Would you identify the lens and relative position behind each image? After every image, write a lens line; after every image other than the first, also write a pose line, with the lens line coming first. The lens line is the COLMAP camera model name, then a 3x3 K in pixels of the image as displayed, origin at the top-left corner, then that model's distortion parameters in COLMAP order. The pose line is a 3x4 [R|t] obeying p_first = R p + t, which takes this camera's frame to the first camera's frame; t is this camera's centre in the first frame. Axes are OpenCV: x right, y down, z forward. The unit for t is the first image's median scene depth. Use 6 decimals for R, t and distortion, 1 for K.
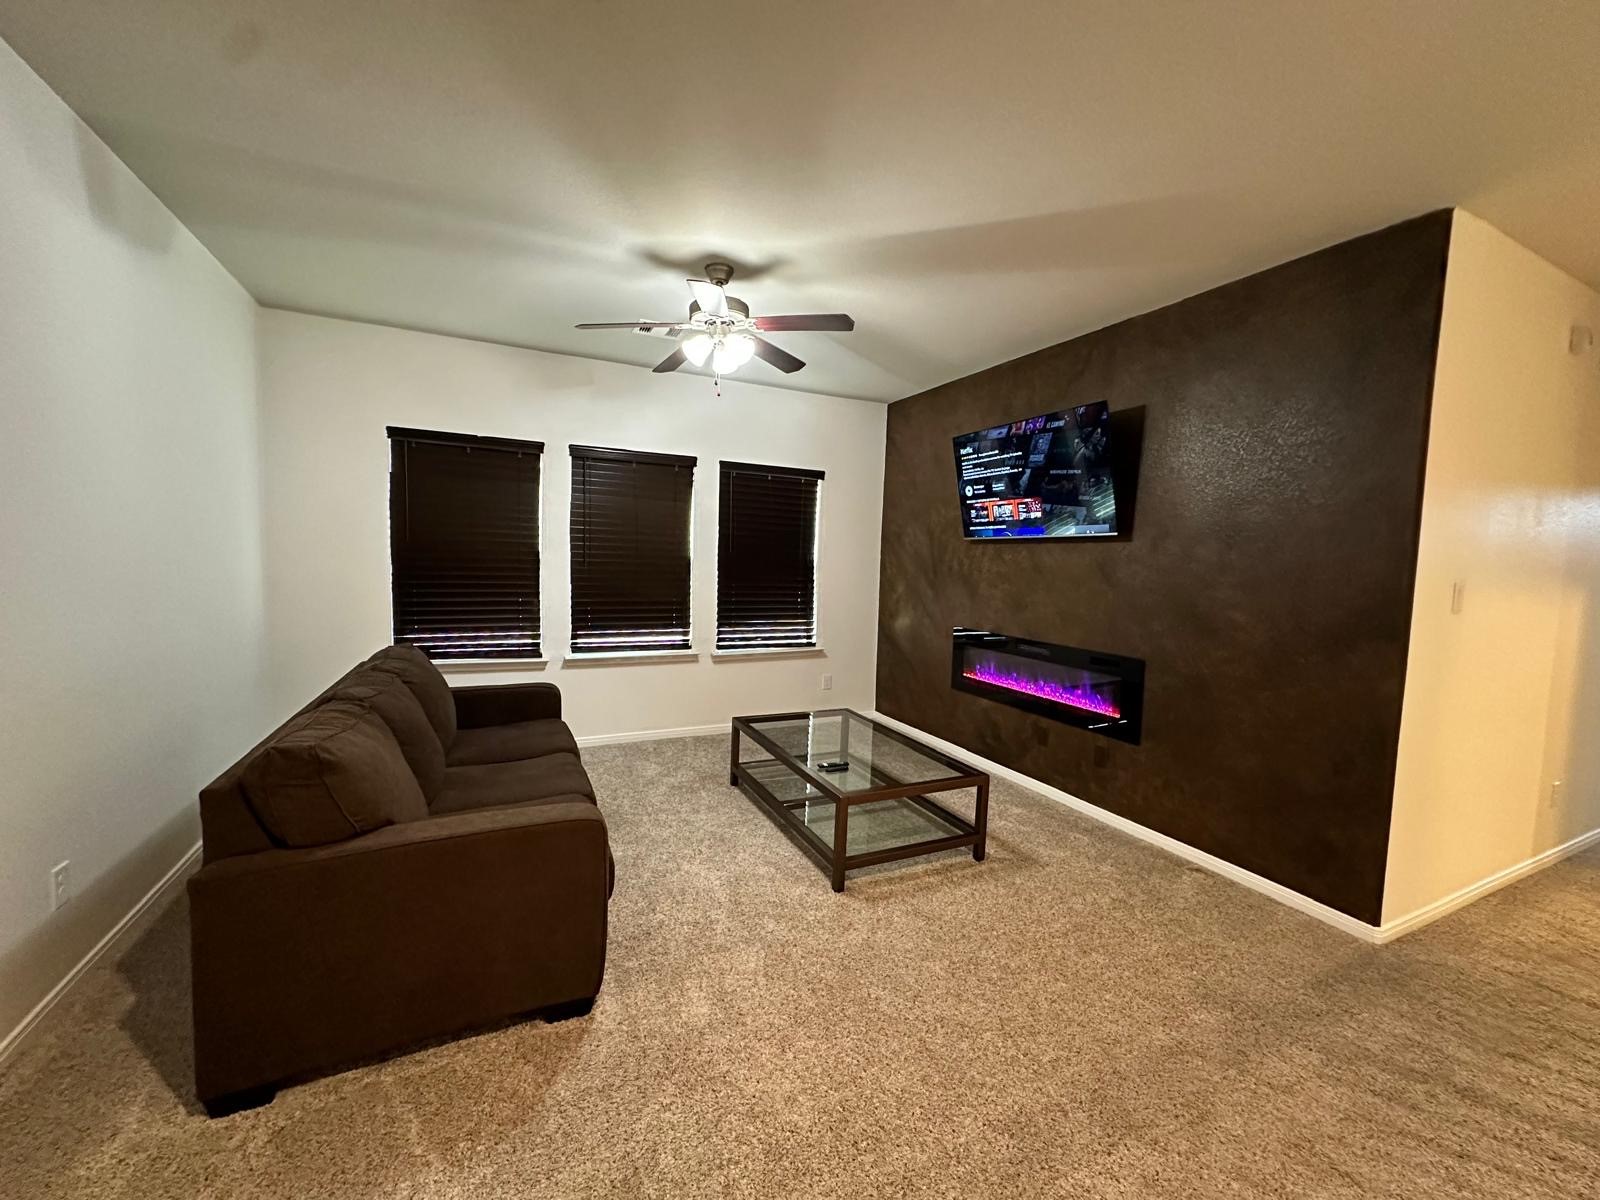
lens RADIAL K [[642.5, 0, 809.8], [0, 642.5, 600.4], [0, 0, 1]] dist [0.003333, 0.000651]
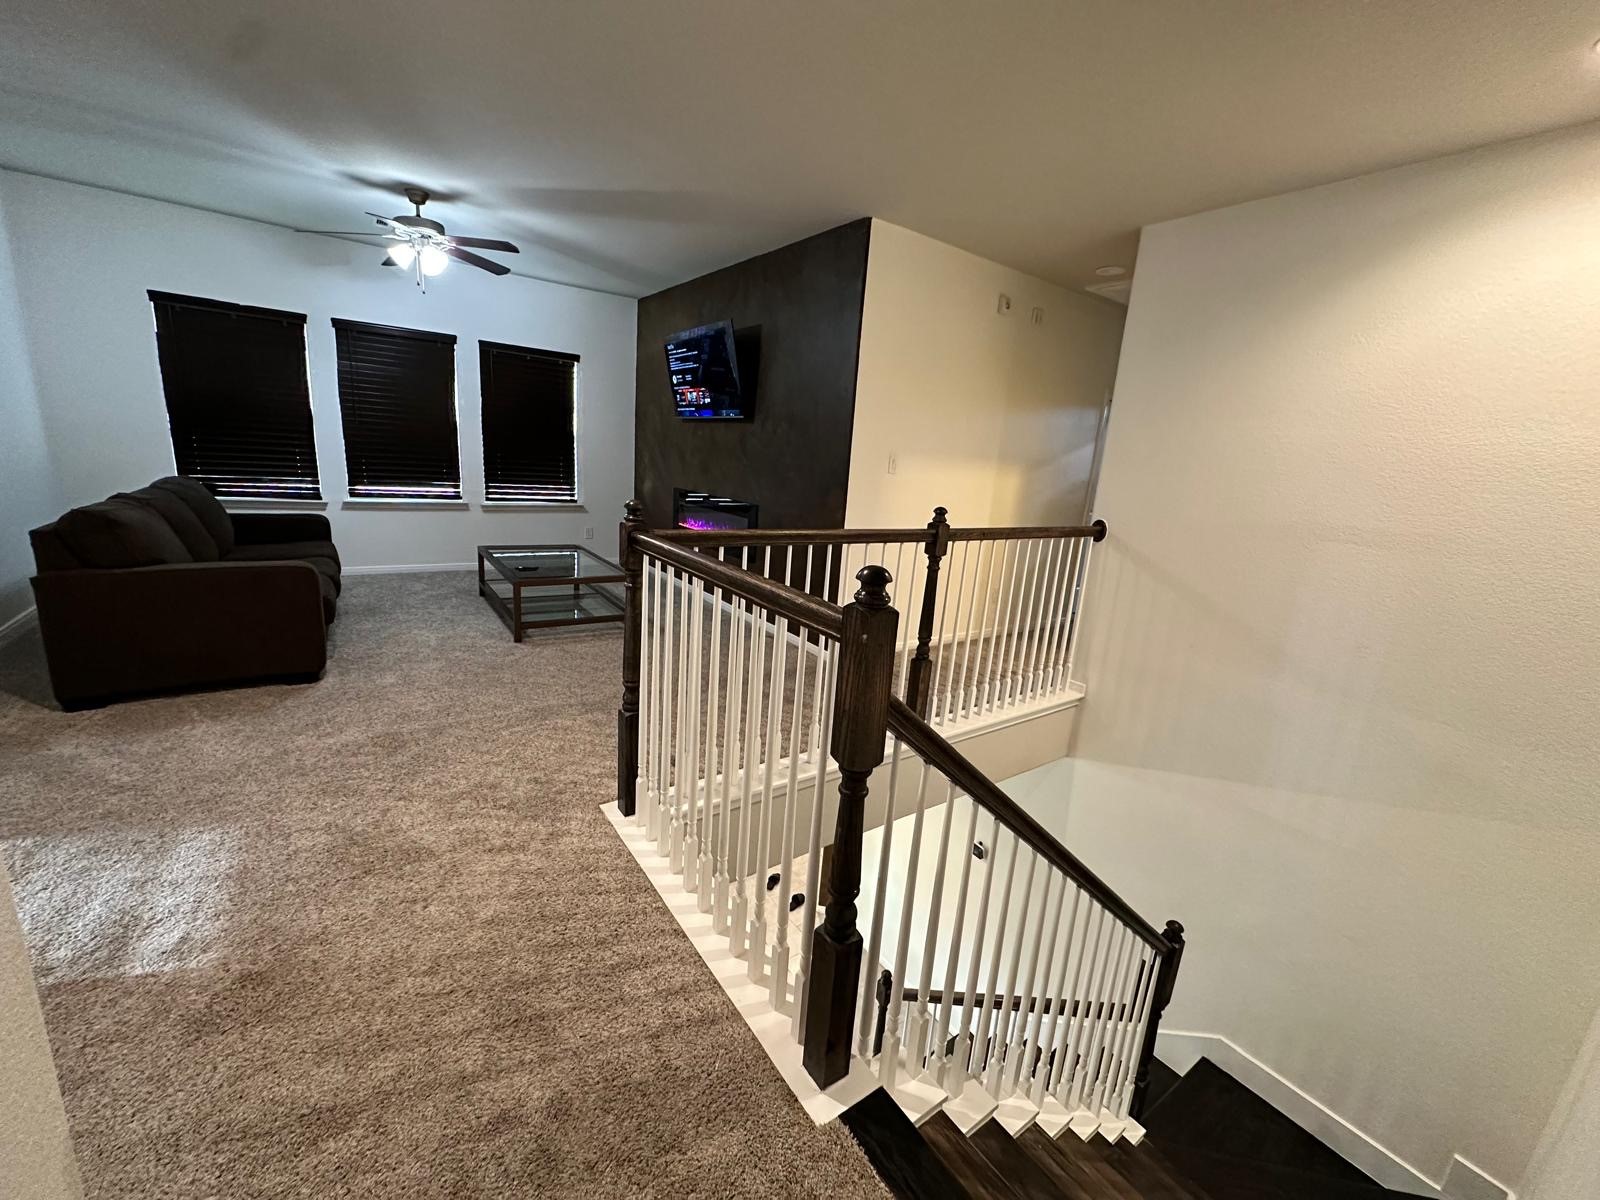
lens RADIAL K [[642.5, 0, 803.7], [0, 642.5, 596.8], [0, 0, 1]] dist [0.003333, 0.000651]
pose [[0.986806, 0.006166, 0.161791, 0.297777], [-0.032609, 0.986367, 0.161298, 0.045046], [-0.158590, -0.164446, 0.973554, -0.377754]]
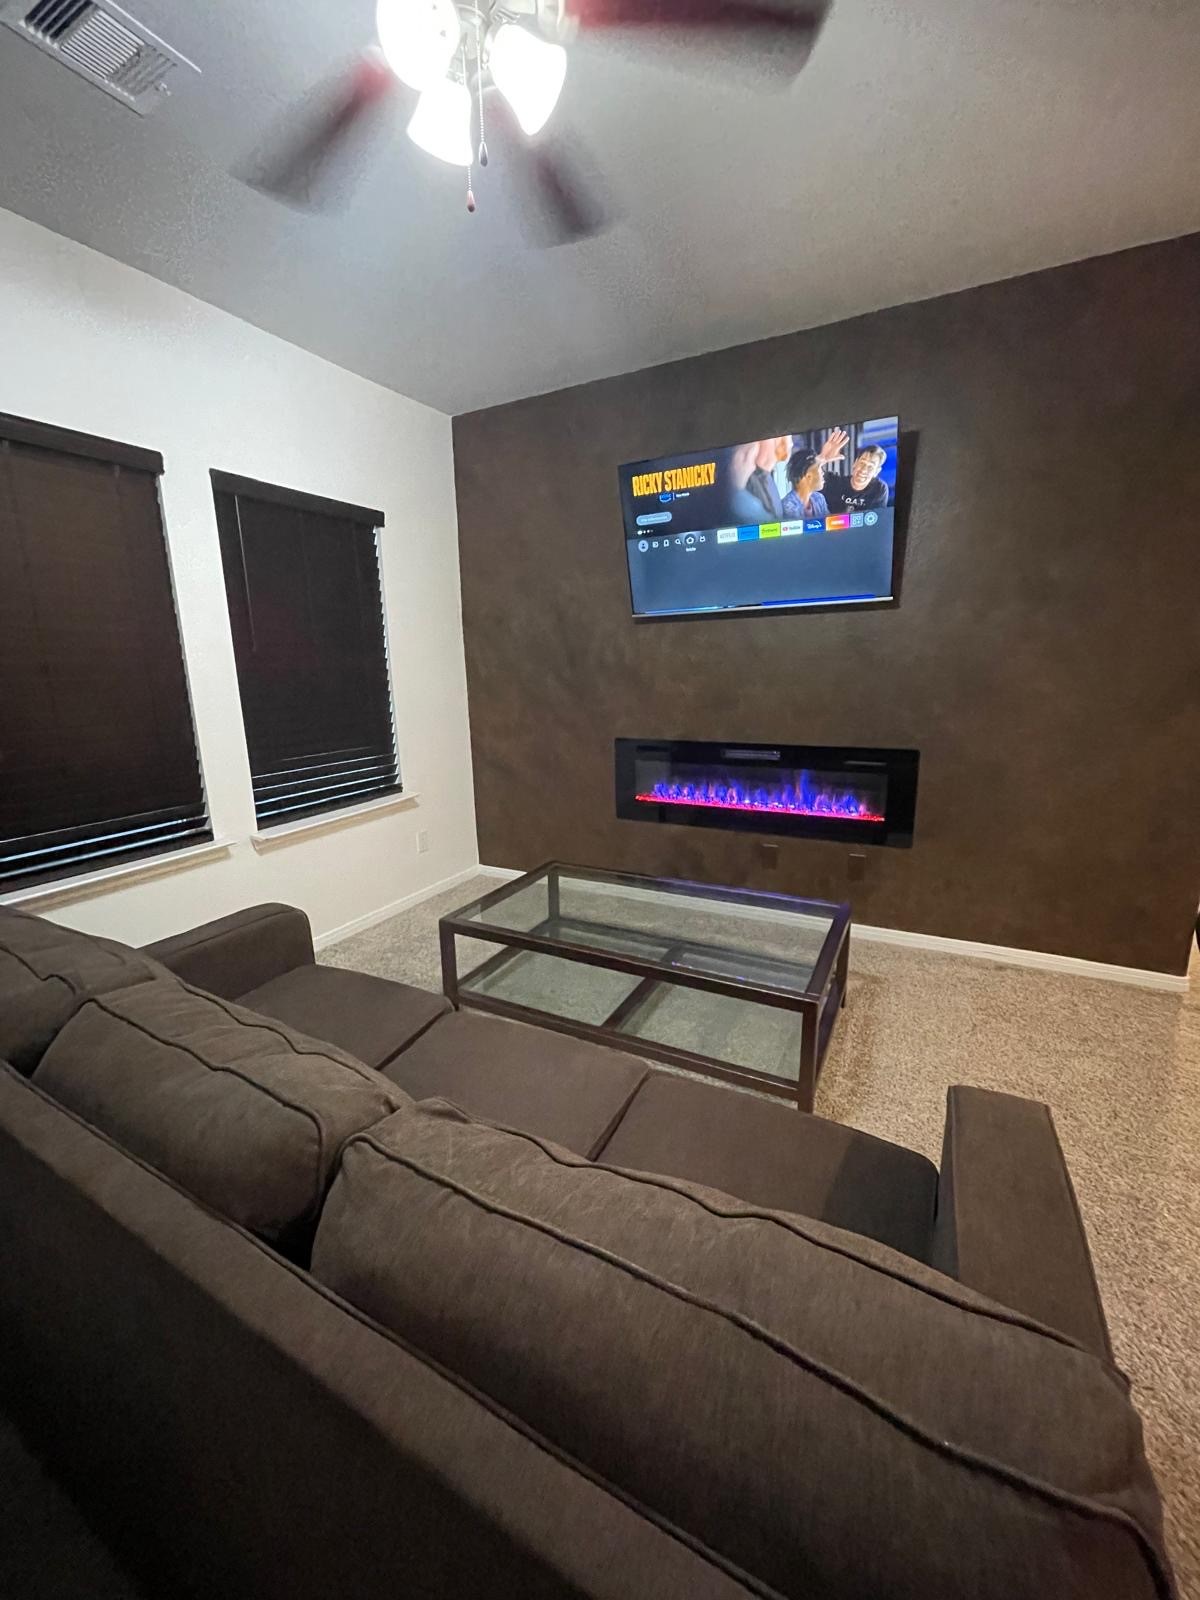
lens RADIAL K [[642.5, 0, 592.0], [0, 642.5, 790.9], [0, 0, 1]] dist [0.003333, 0.000651]
pose [[0.807828, -0.165576, 0.565685, -0.255938], [0.088040, 0.982862, 0.161958, -0.024340], [-0.582807, -0.081031, 0.808561, 0.437378]]
